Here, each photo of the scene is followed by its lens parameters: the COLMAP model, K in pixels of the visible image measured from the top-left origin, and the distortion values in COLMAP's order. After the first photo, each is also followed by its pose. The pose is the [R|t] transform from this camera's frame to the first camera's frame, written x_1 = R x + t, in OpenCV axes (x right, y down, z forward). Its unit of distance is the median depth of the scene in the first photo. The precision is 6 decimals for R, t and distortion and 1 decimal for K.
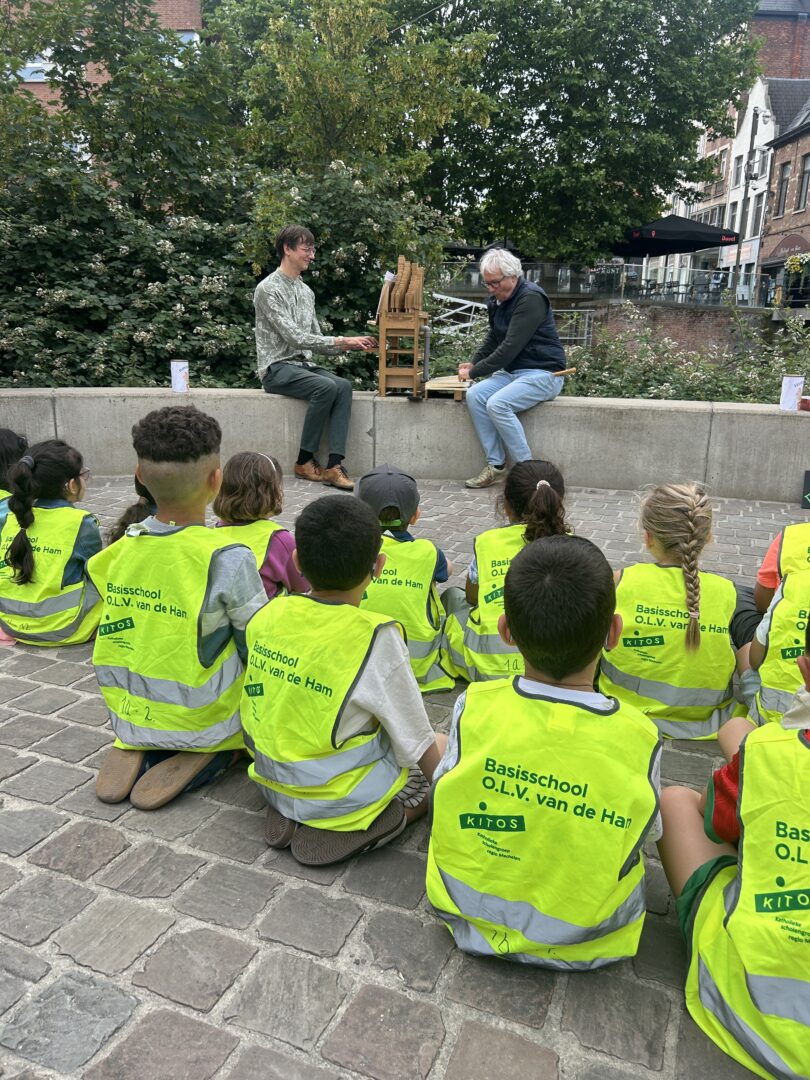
lens RADIAL K [[796.8, 0, 405.0], [0, 796.8, 540.0], [0, 0, 1]] dist [-0.003965, -0.002012]
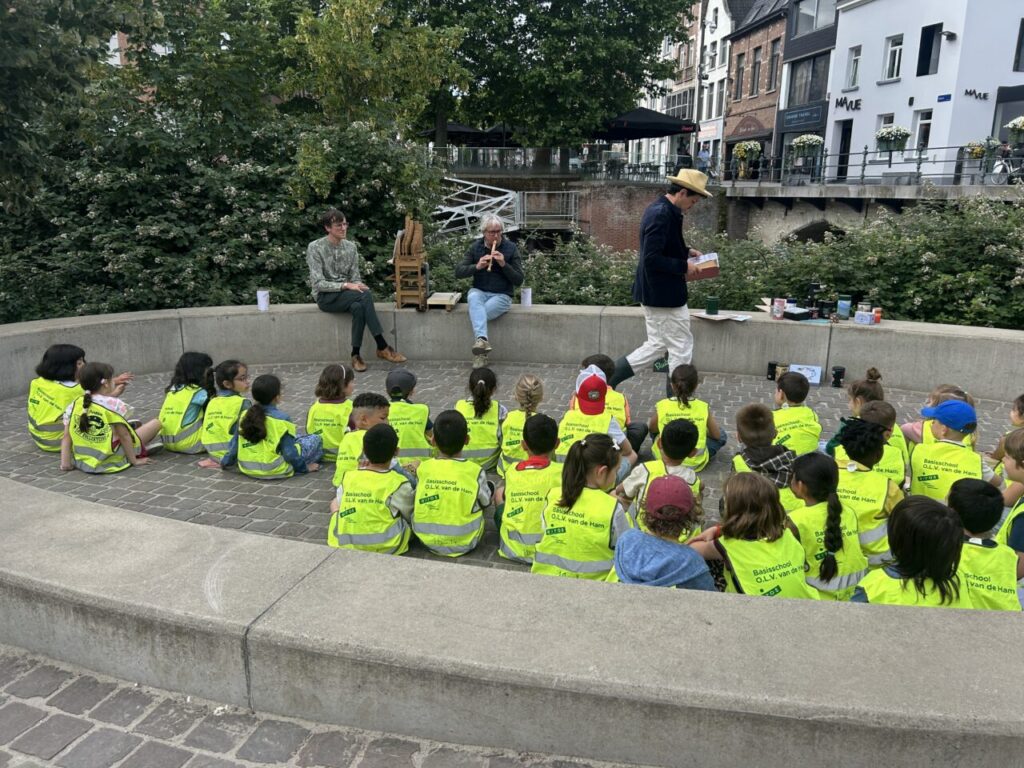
lens RADIAL K [[755.5, 0, 514.5], [0, 755.5, 409.7], [0, 0, 1]] dist [-0.003965, -0.002012]
pose [[0.992783, -0.050173, 0.108929, 0.015091], [0.047265, 0.998458, 0.029117, -0.010864], [-0.110221, -0.023759, 0.993623, -0.310251]]
